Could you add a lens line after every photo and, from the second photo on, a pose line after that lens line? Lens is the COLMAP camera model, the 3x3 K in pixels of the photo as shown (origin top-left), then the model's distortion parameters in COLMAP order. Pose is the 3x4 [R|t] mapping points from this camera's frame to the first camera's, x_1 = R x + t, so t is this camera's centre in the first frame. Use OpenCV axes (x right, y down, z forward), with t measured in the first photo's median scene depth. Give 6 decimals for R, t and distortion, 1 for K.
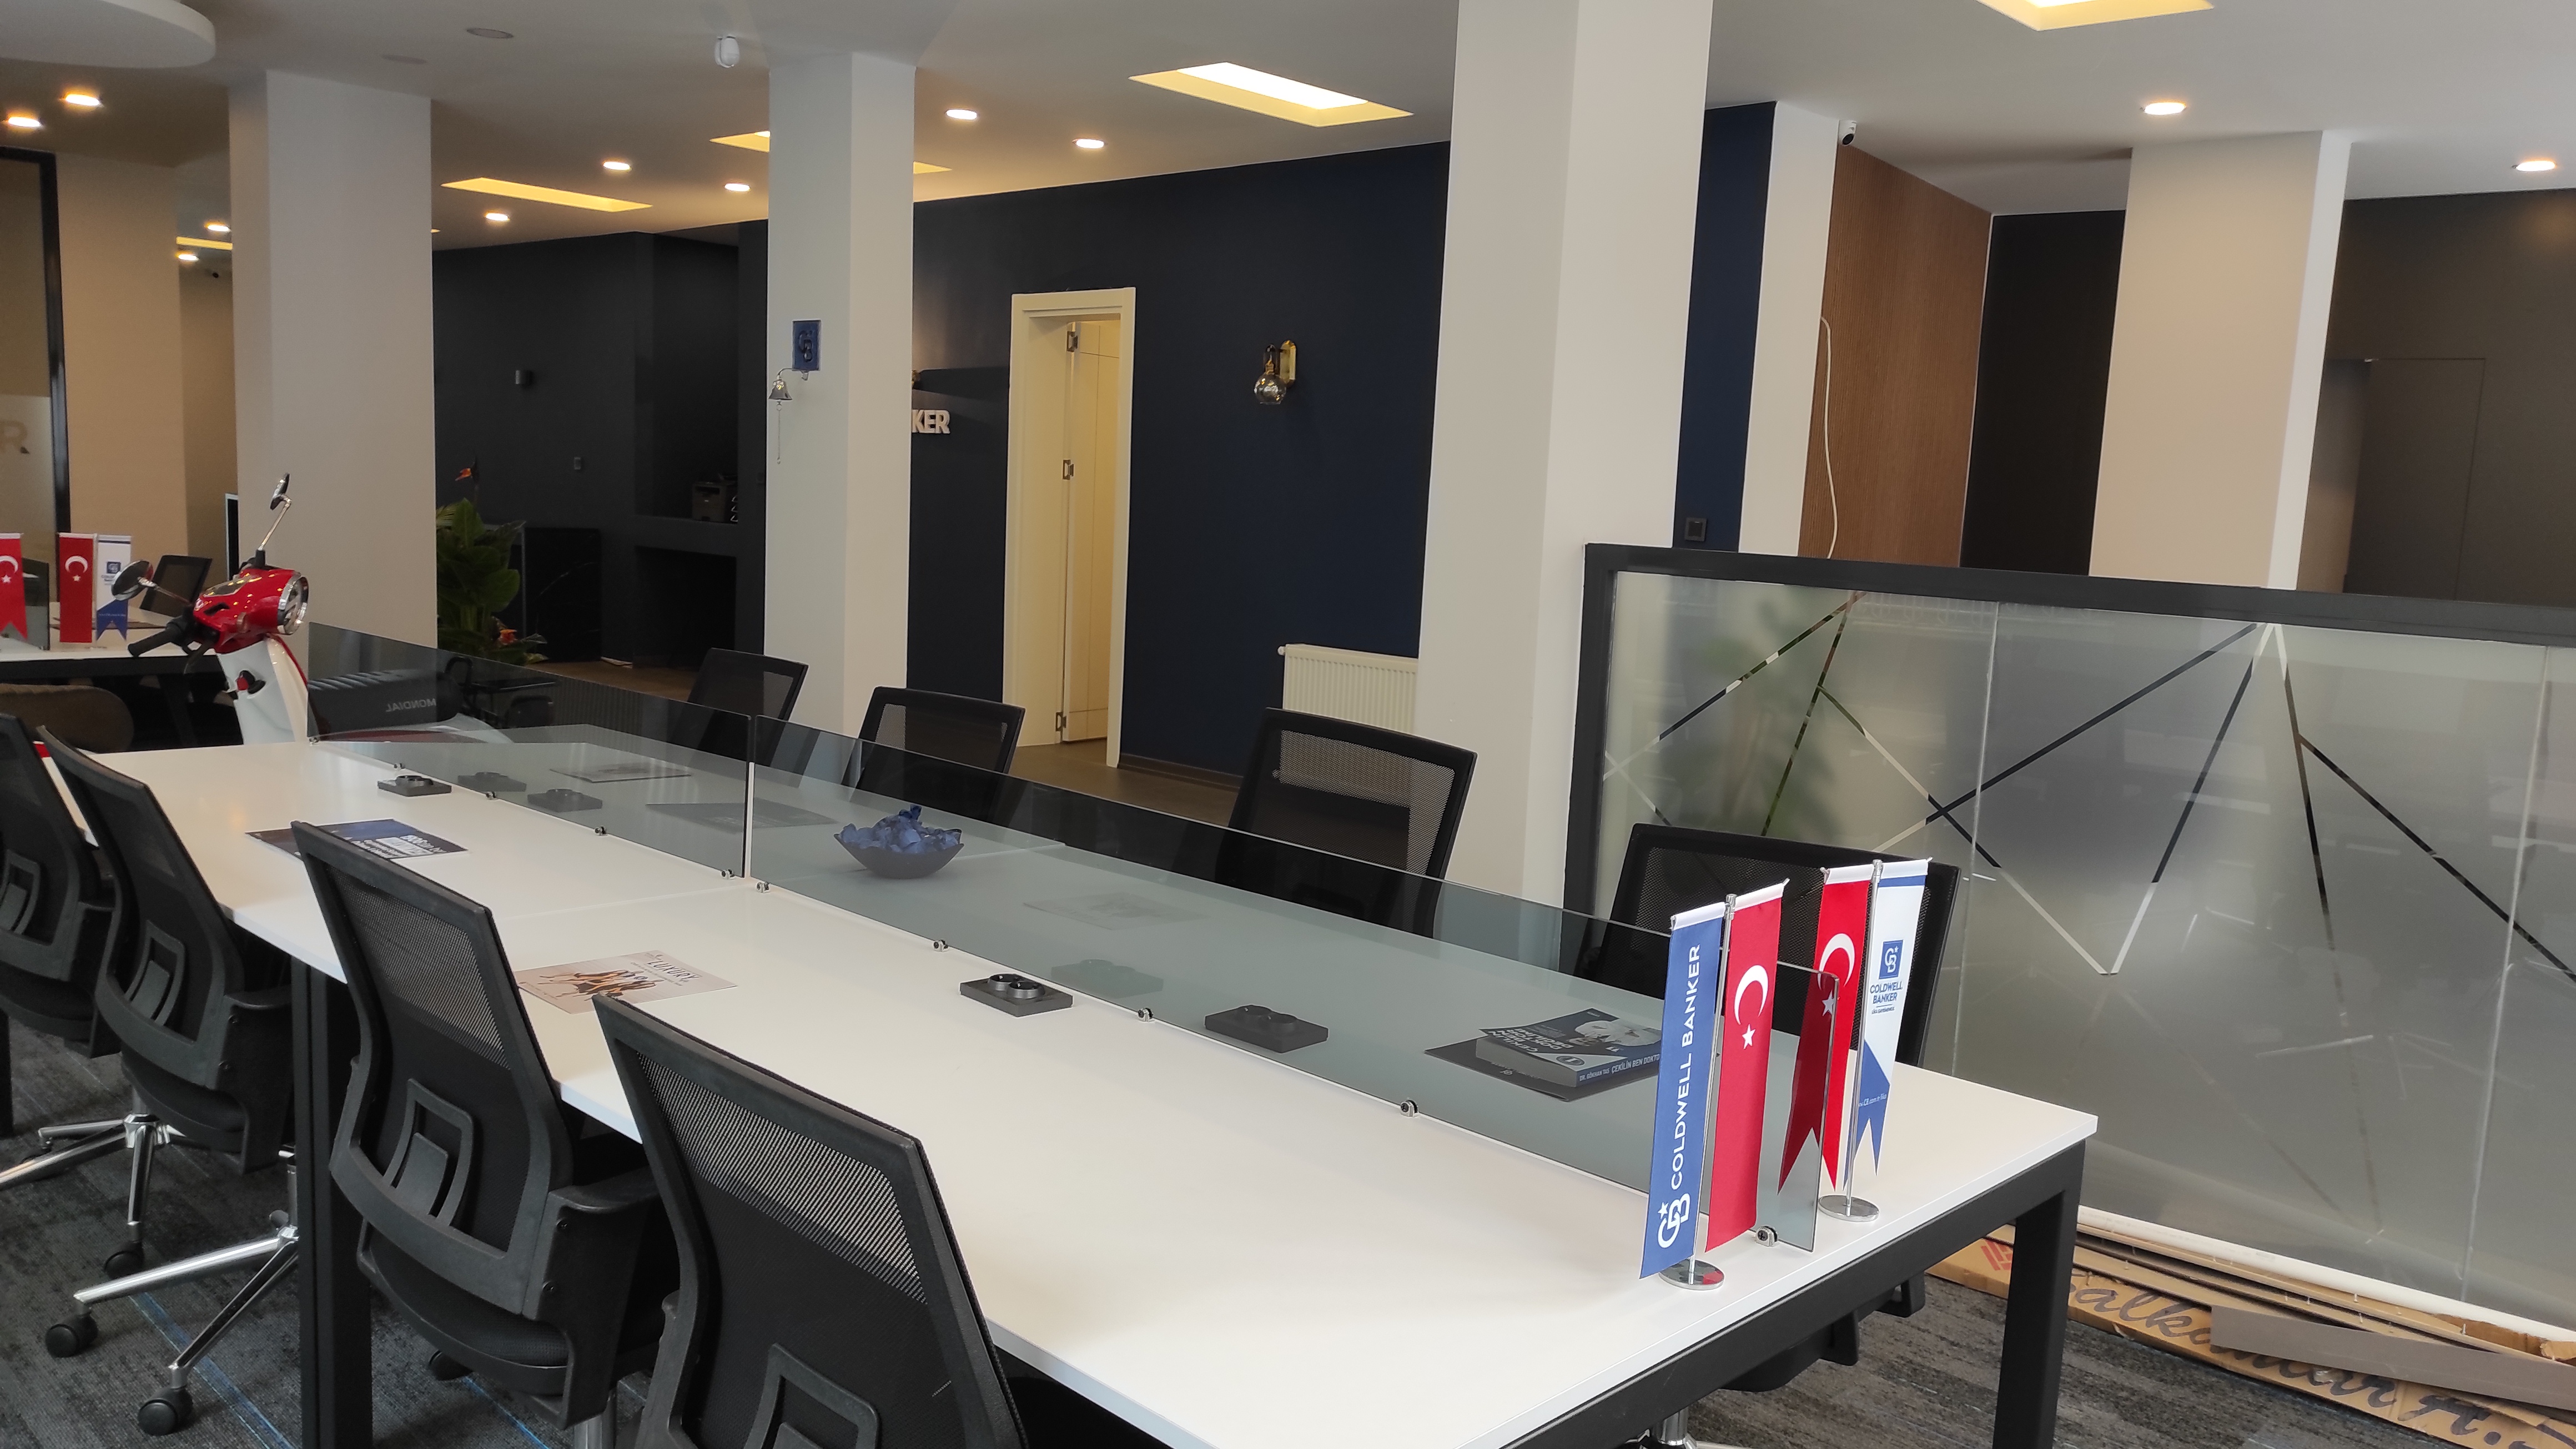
lens RADIAL K [[1866.5, 0, 1300.2], [0, 1866.5, 727.4], [0, 0, 1]] dist [0.050780, -0.051458]
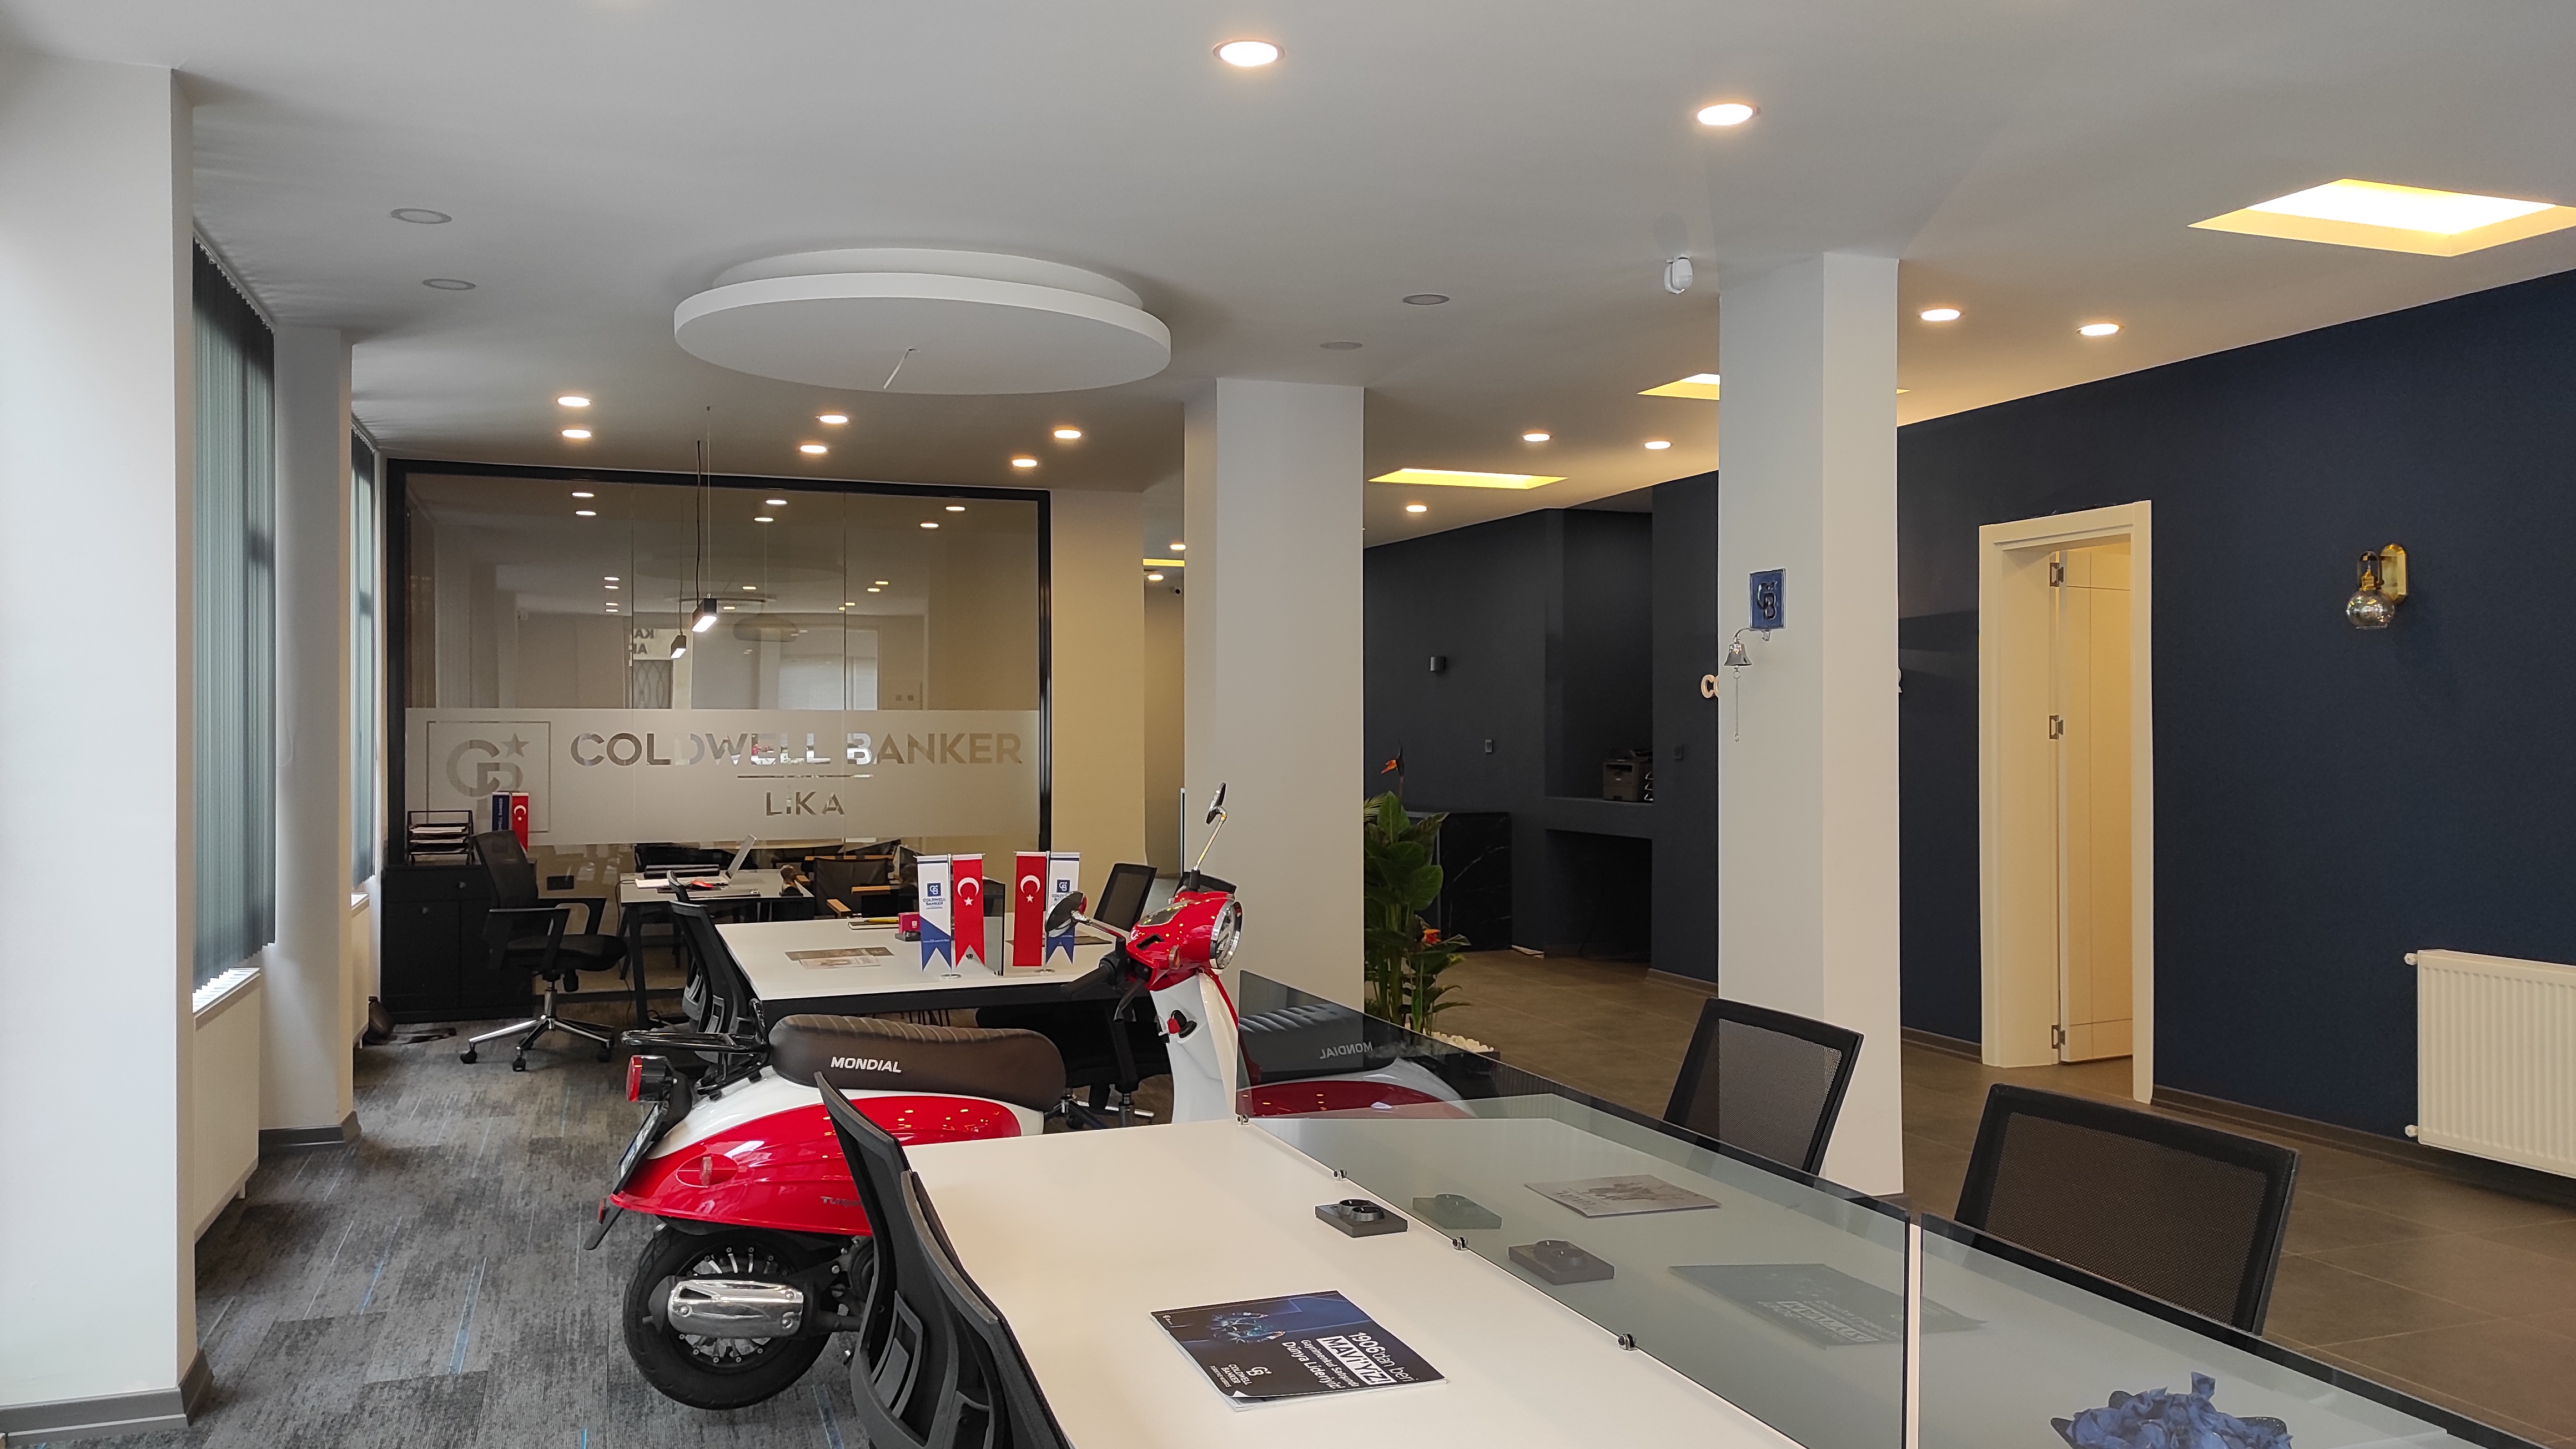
lens RADIAL K [[1866.5, 0, 1300.2], [0, 1866.5, 727.4], [0, 0, 1]] dist [0.050780, -0.051458]
pose [[0.898025, -0.049441, -0.437157, -0.074879], [-0.011785, 0.990605, -0.136244, -0.025965], [0.439786, 0.127502, 0.889006, 0.145443]]
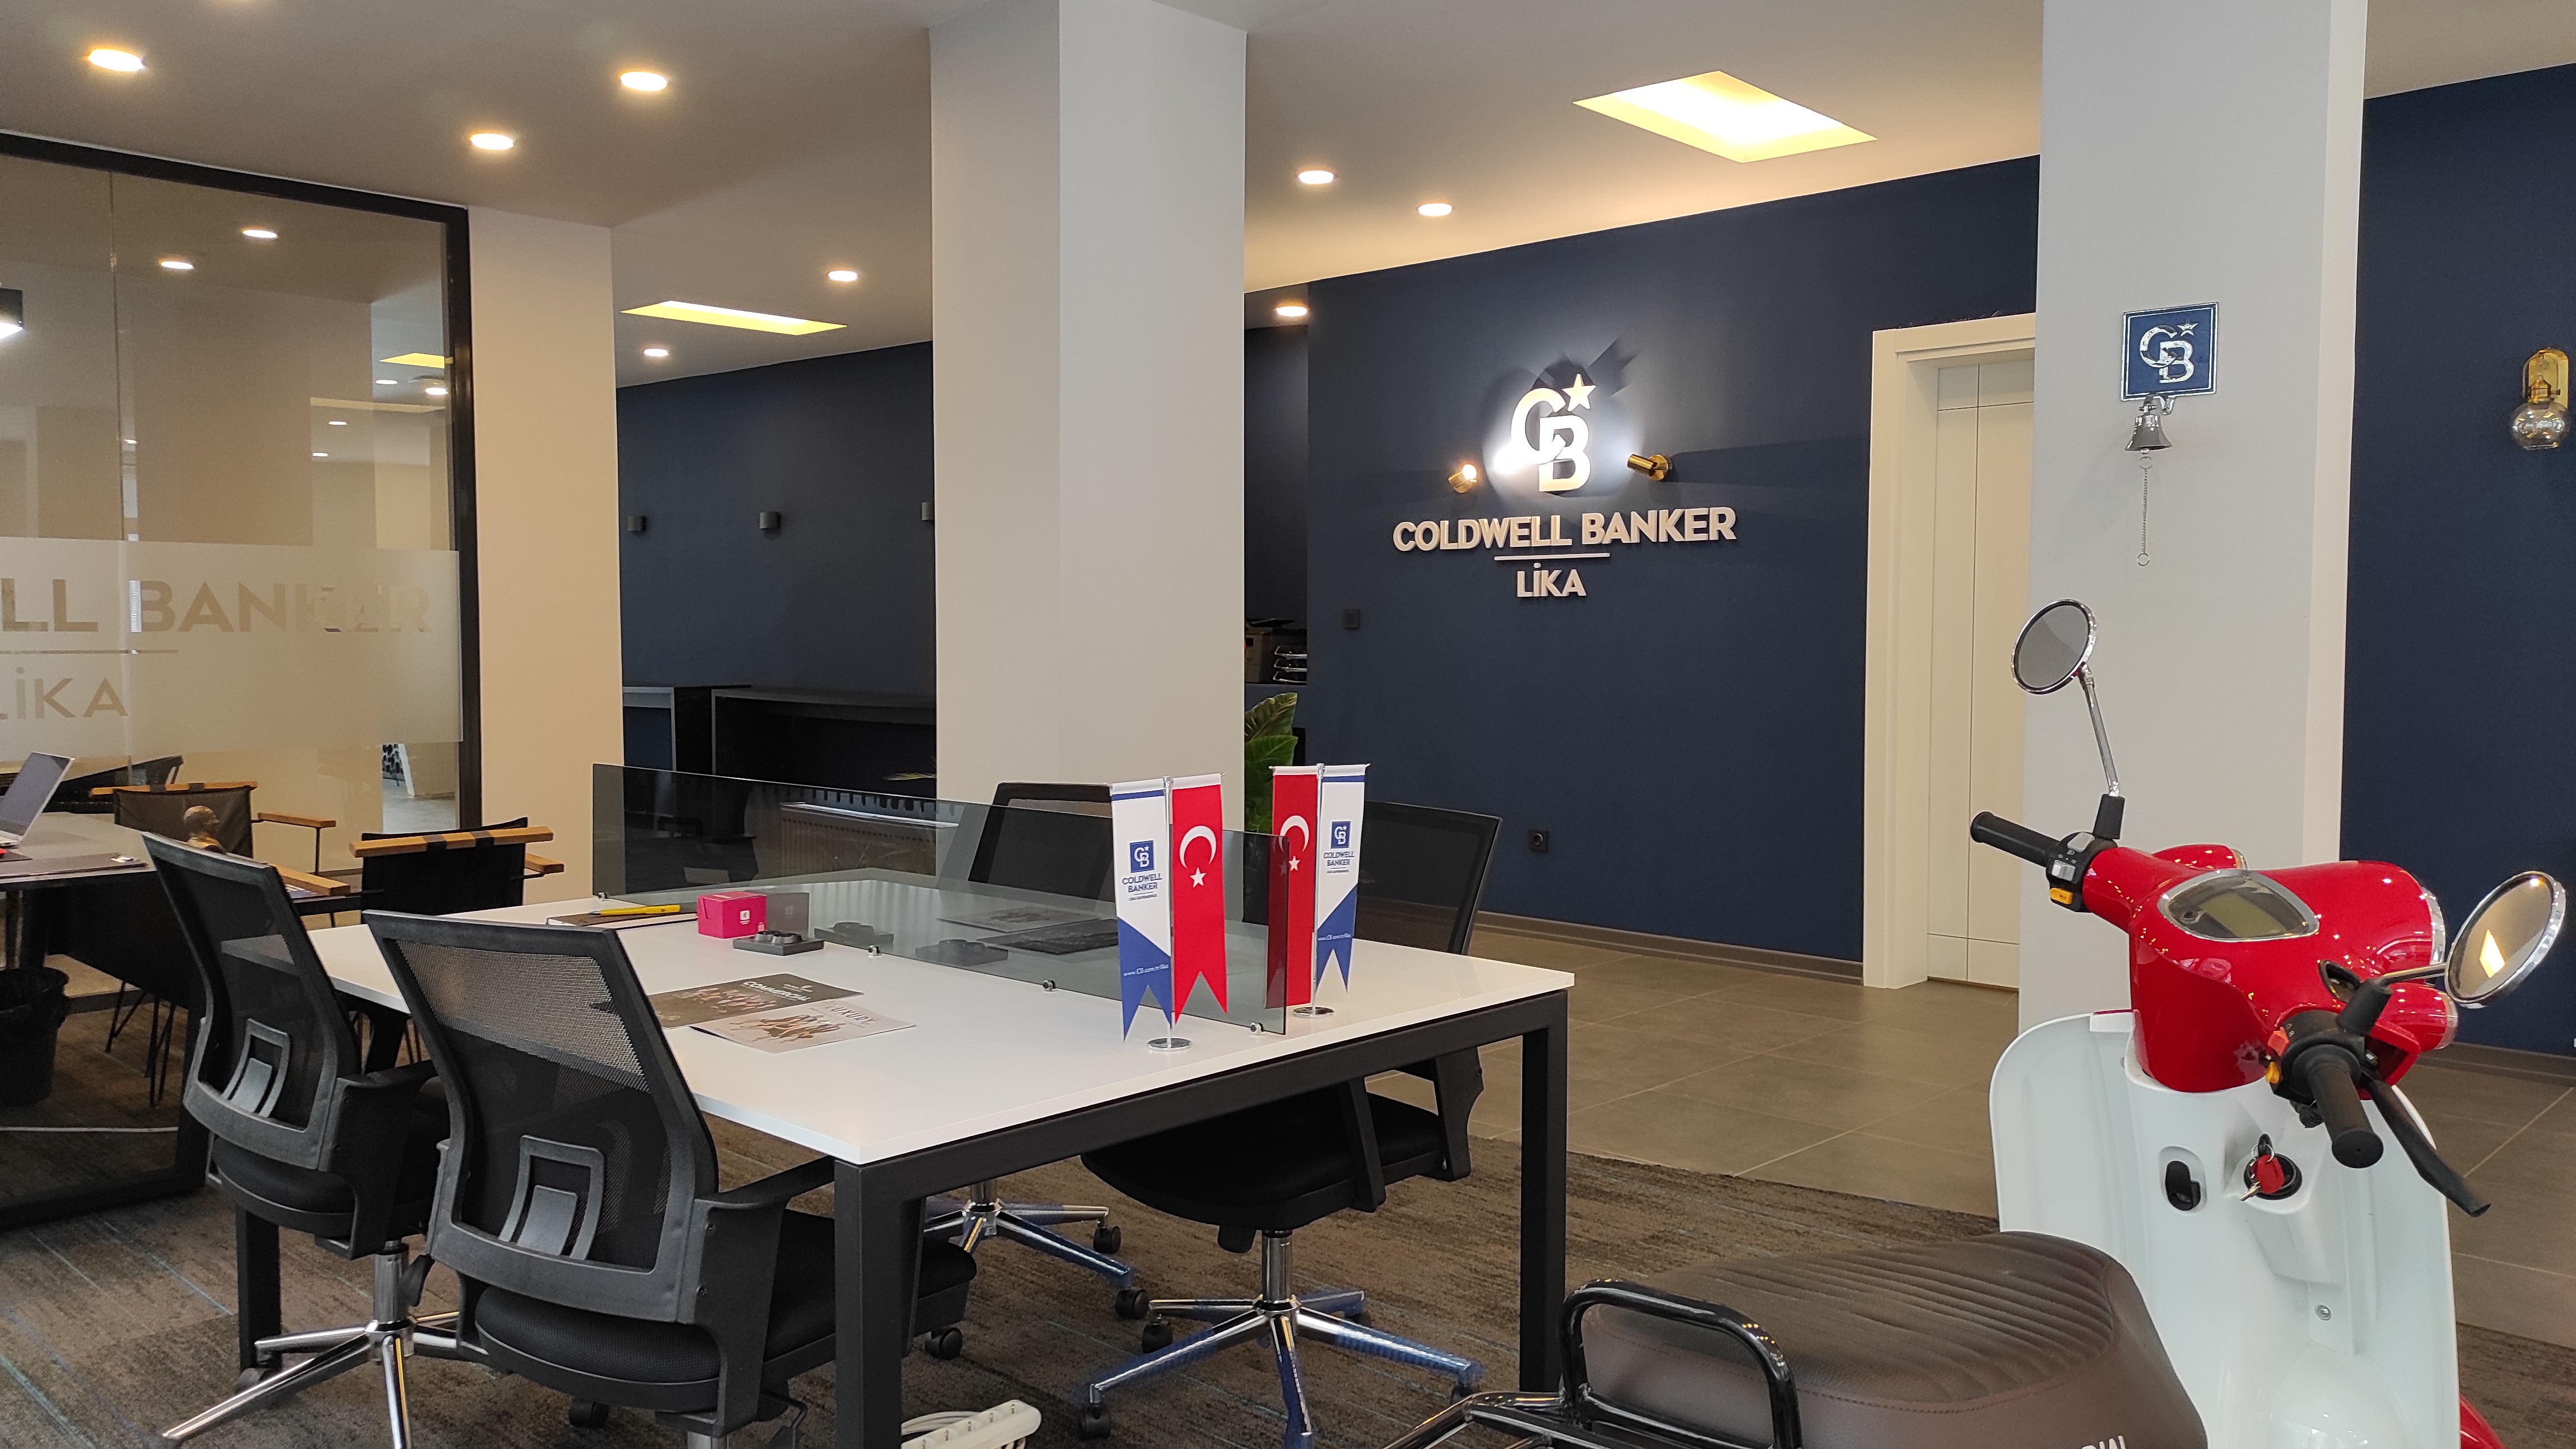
lens RADIAL K [[1866.5, 0, 1300.2], [0, 1866.5, 727.4], [0, 0, 1]] dist [0.050780, -0.051458]
pose [[0.998898, -0.046567, 0.005919, -0.450066], [0.046875, 0.996221, -0.073125, -0.054601], [-0.002491, 0.073322, 0.997305, 0.386901]]
